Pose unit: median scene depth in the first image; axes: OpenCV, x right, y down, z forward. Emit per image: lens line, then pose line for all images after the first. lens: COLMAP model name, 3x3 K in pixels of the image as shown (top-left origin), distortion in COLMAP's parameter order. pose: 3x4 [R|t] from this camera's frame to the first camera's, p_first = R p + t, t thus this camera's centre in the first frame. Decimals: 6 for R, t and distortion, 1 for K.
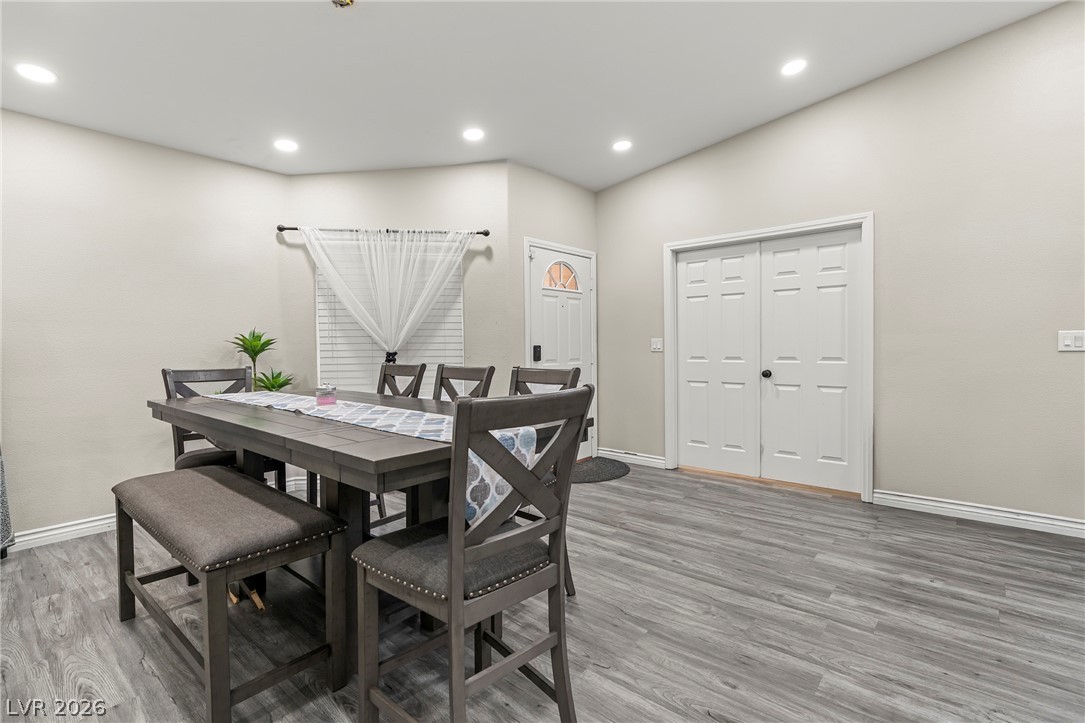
lens RADIAL K [[509.1, 0, 562.8], [0, 509.1, 352.1], [0, 0, 1]] dist [-0.003914, 0.000766]
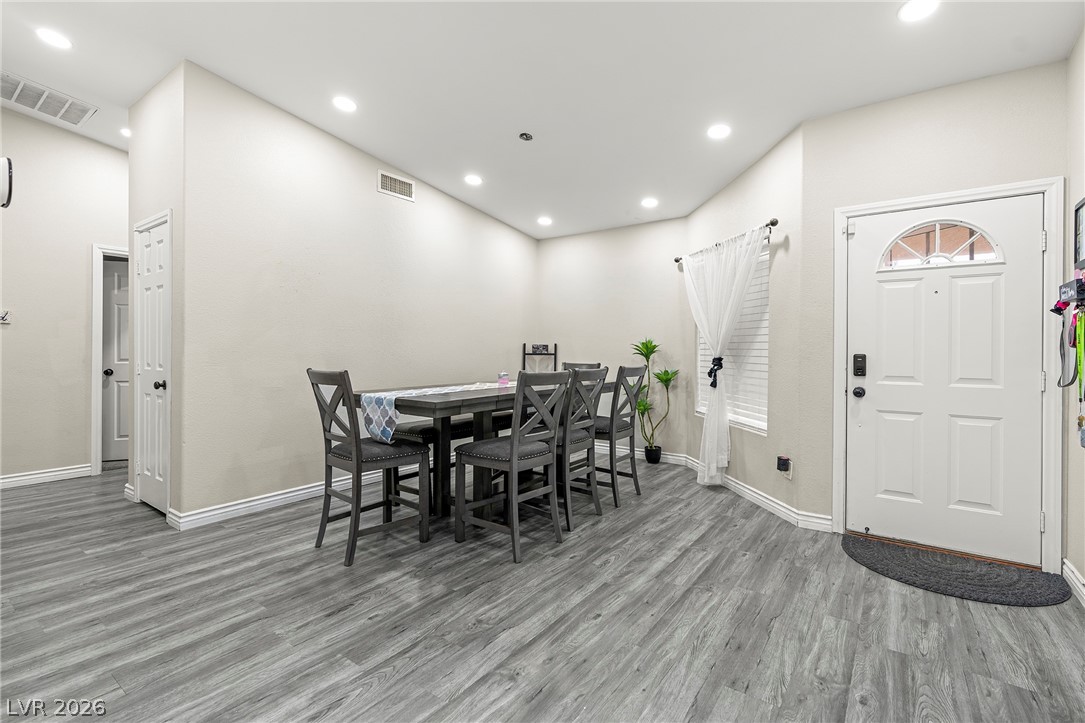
lens RADIAL K [[494.4, 0, 542.5], [0, 494.4, 361.5], [0, 0, 1]] dist [-0.011322, 0.000072]
pose [[0.054758, 0.032871, -0.997958, 1.145354], [-0.024458, 0.999202, 0.031570, -0.027187], [0.998200, 0.022679, 0.055518, 0.979912]]
